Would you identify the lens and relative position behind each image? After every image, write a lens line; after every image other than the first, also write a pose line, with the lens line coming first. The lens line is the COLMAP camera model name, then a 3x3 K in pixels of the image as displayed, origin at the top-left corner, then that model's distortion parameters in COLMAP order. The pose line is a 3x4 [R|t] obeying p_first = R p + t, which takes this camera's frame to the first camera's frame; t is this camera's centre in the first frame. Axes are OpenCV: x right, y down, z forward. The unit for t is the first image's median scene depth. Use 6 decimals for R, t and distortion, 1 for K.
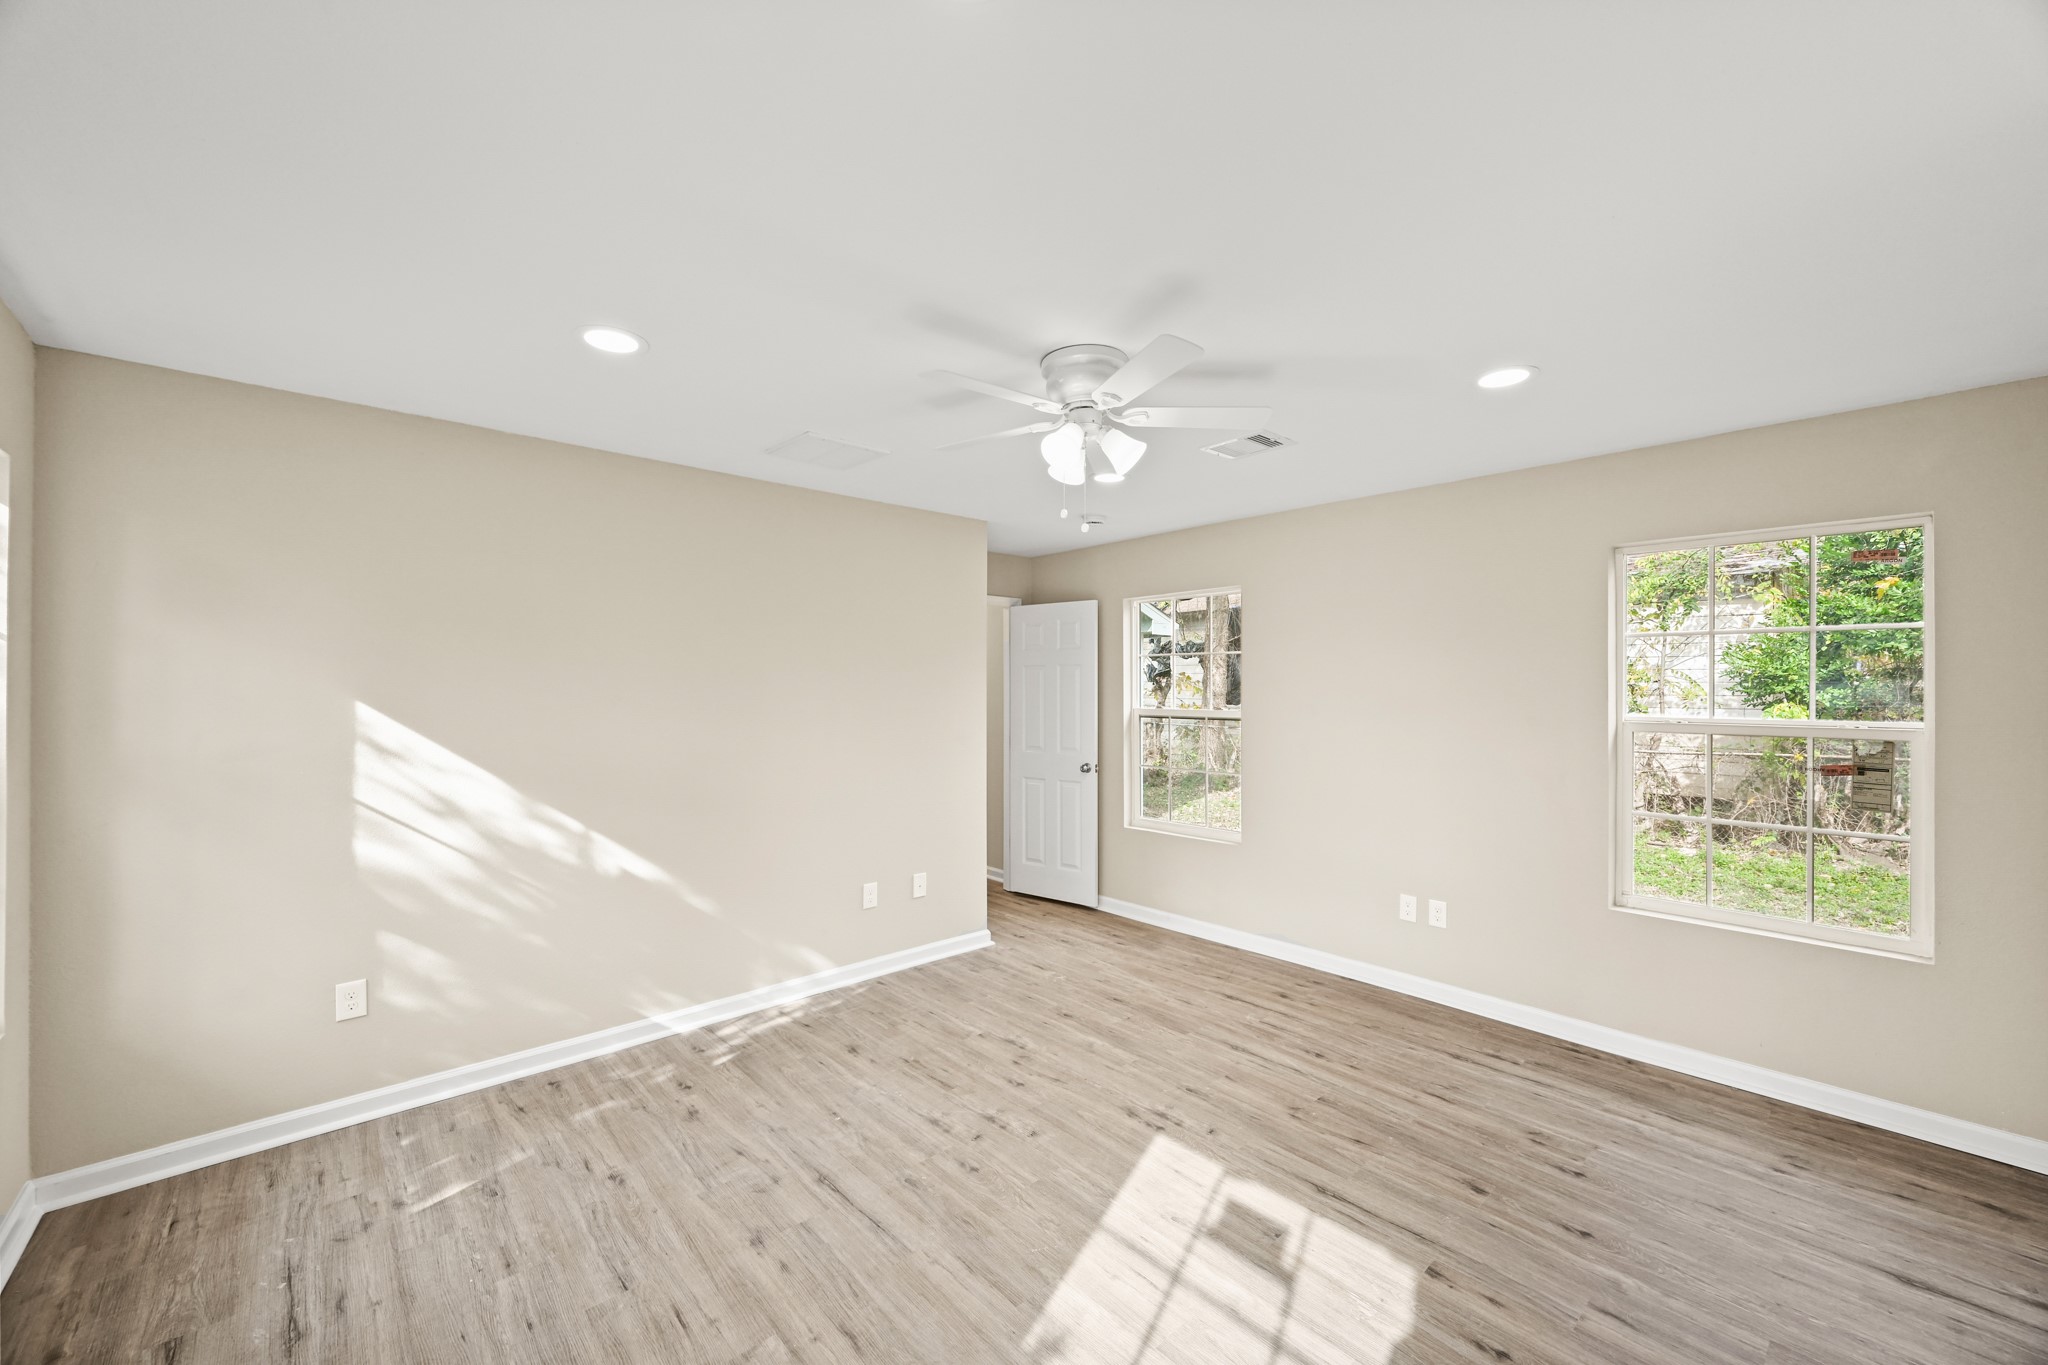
lens RADIAL K [[806.5, 0, 1023.2], [0, 806.5, 692.5], [0, 0, 1]] dist [-0.000676, 0.000125]
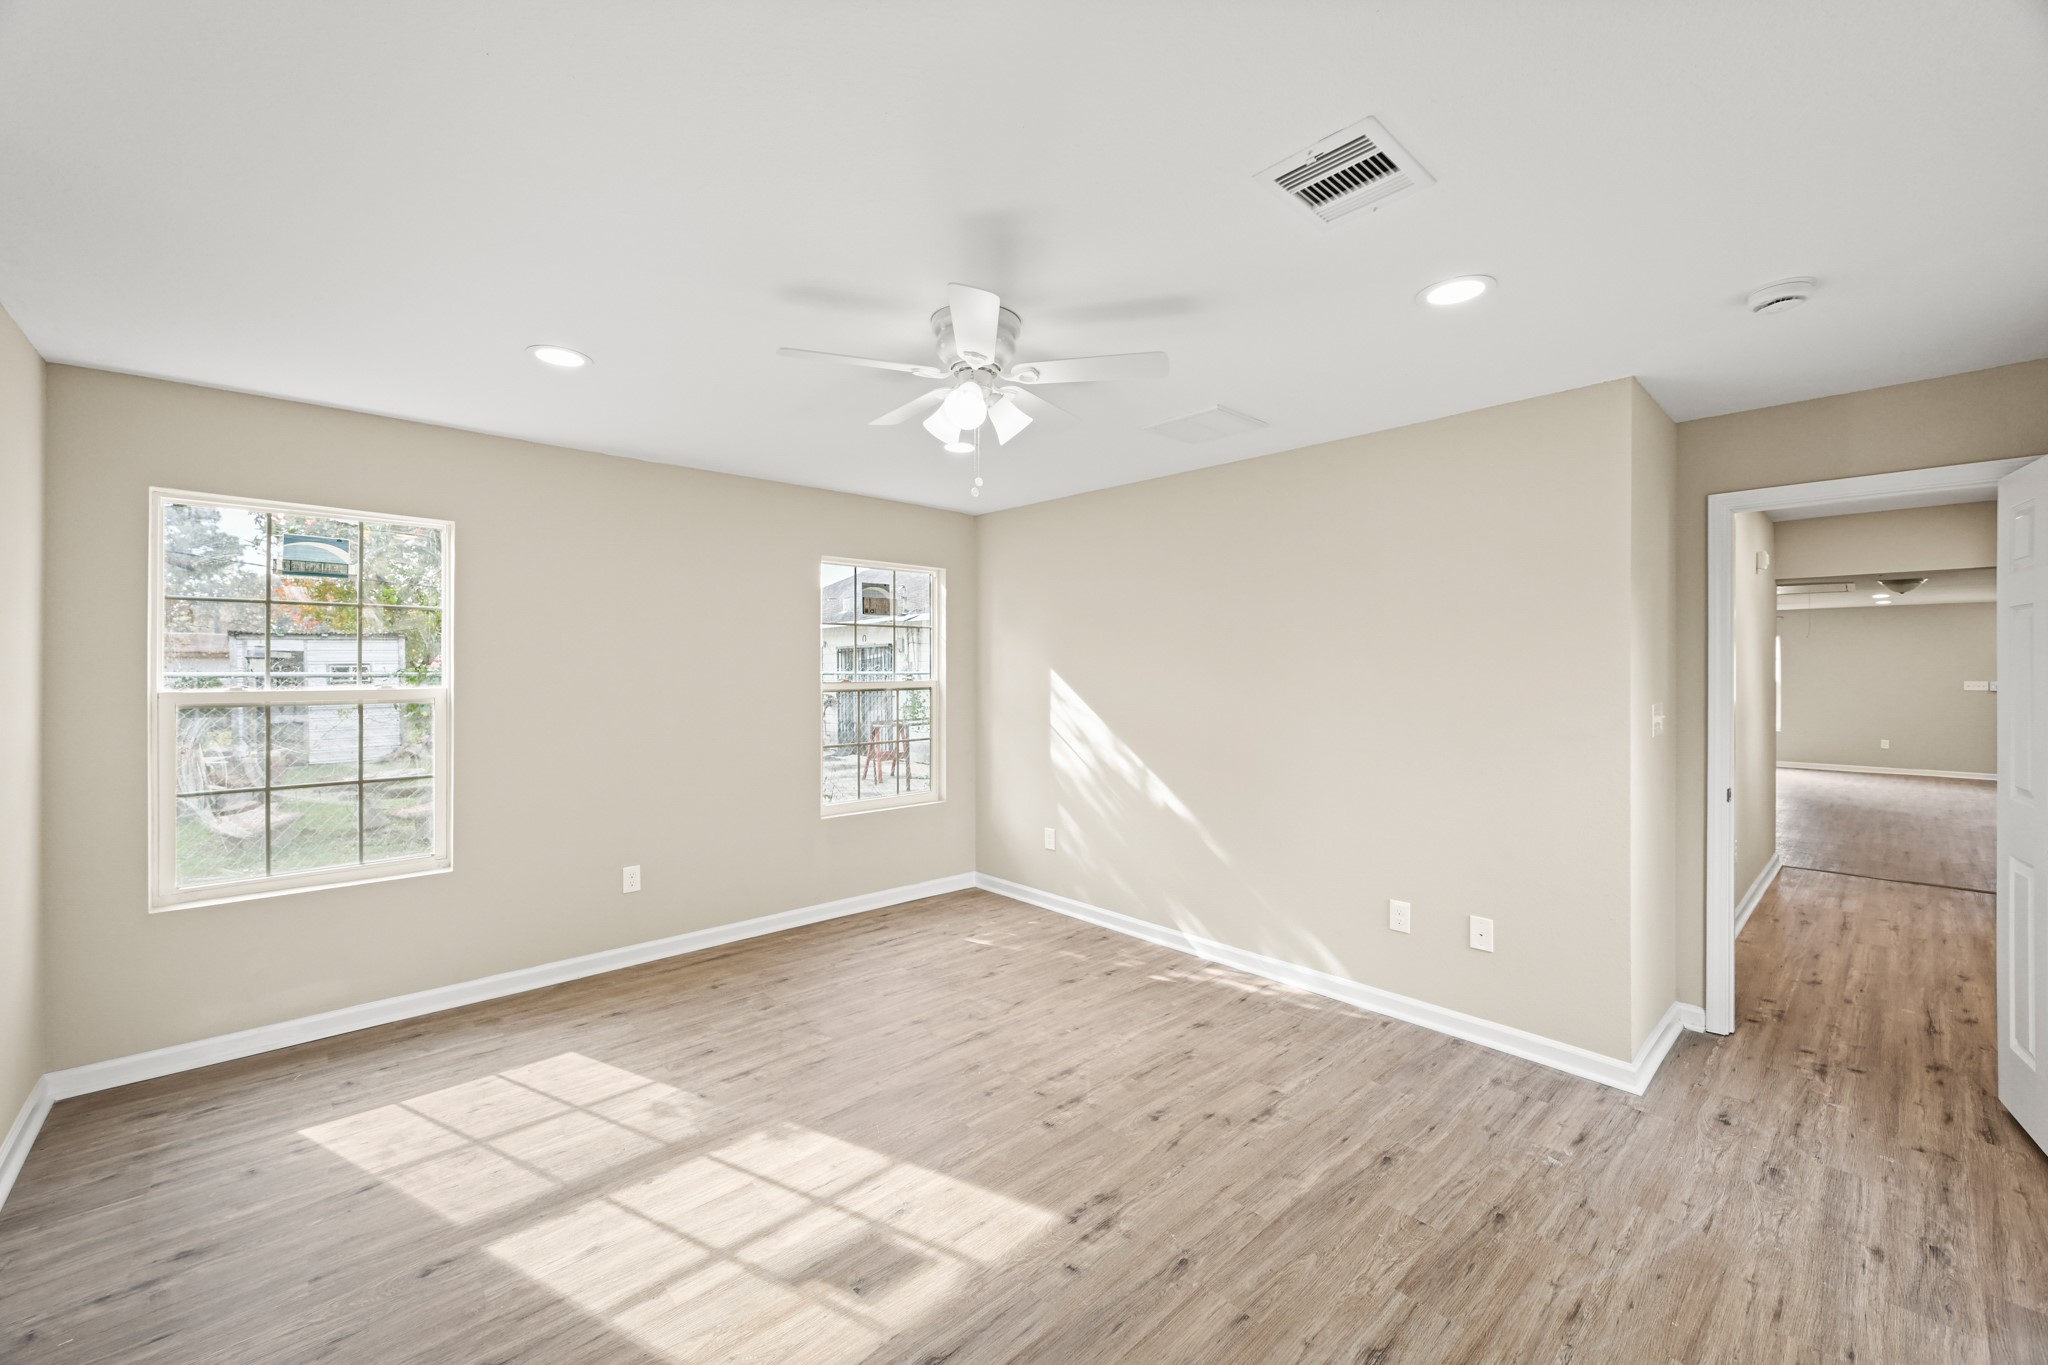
lens RADIAL K [[806.5, 0, 1017.2], [0, 806.5, 660.5], [0, 0, 1]] dist [-0.000676, 0.000125]
pose [[0.001180, -0.006740, -0.999977, 0.892555], [-0.004519, 0.999967, -0.006745, 0.003312], [0.999989, 0.004527, 0.001149, 0.879503]]
